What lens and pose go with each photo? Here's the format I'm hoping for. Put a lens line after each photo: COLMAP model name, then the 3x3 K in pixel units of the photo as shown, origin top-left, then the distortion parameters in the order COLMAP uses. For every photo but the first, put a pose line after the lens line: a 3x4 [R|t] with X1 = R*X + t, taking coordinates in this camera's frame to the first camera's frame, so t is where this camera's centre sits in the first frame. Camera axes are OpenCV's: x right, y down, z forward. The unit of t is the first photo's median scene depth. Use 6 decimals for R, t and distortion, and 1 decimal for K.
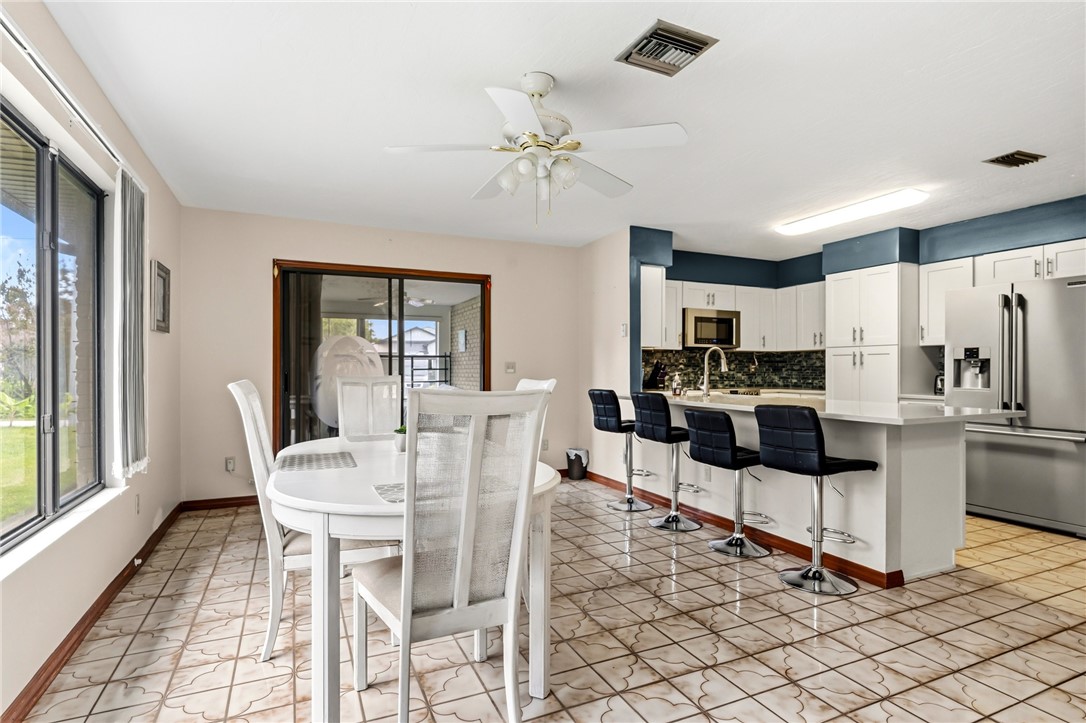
lens RADIAL K [[553.4, 0, 546.4], [0, 553.4, 369.5], [0, 0, 1]] dist [-0.003784, 0.002857]
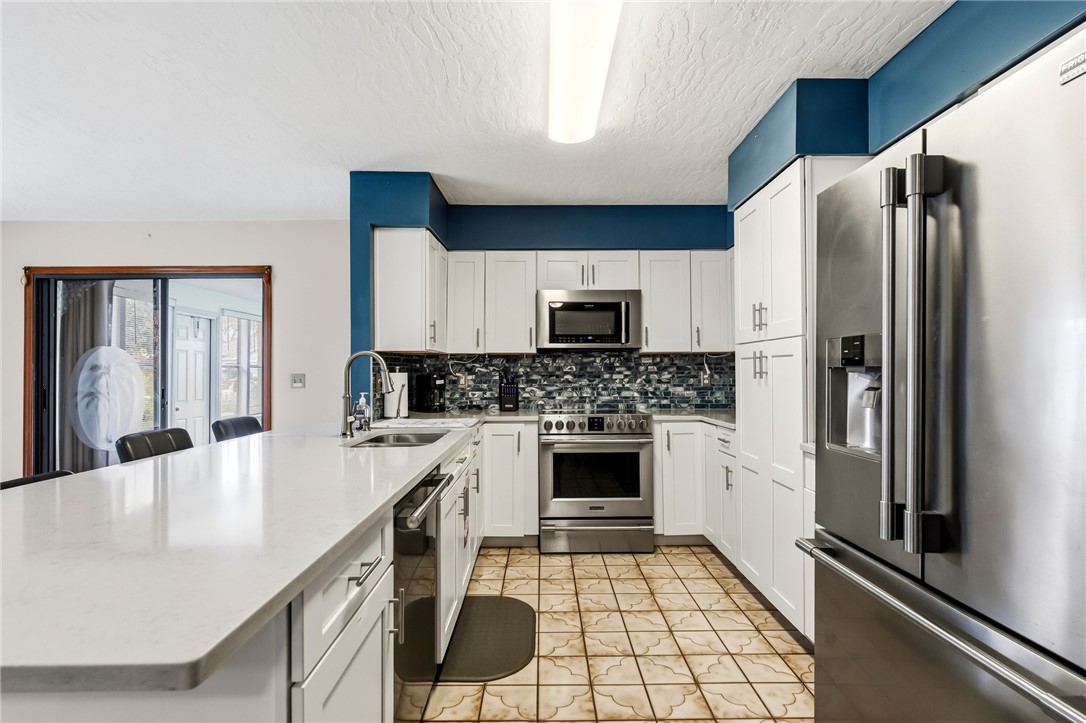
lens RADIAL K [[514.3, 0, 550.8], [0, 514.3, 363.9], [0, 0, 1]] dist [-0.010117, -0.000039]
pose [[0.911038, -0.011222, -0.412169, 0.617575], [0.004371, 0.999836, -0.017560, -0.013707], [0.412298, 0.014196, 0.910938, 0.523732]]
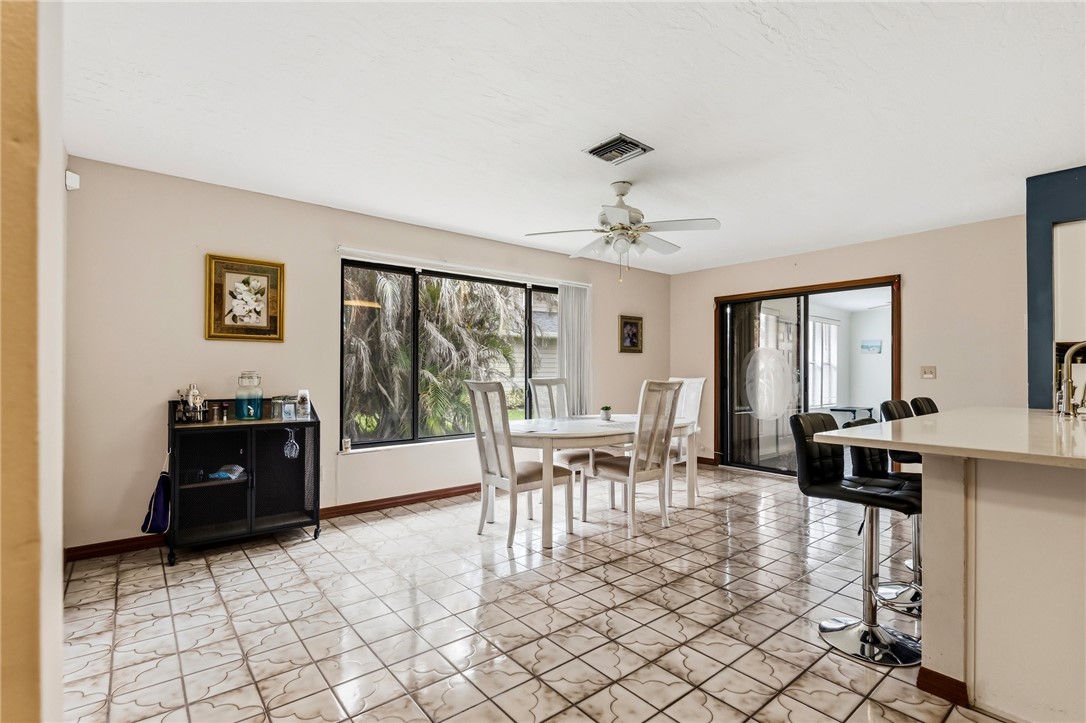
lens RADIAL K [[514.3, 0, 547.4], [0, 514.3, 365.4], [0, 0, 1]] dist [-0.010117, -0.000039]
pose [[0.247856, -0.013797, -0.968699, 0.634413], [-0.006546, 0.999852, -0.015916, 0.002559], [0.968775, 0.010286, 0.247729, 0.215983]]
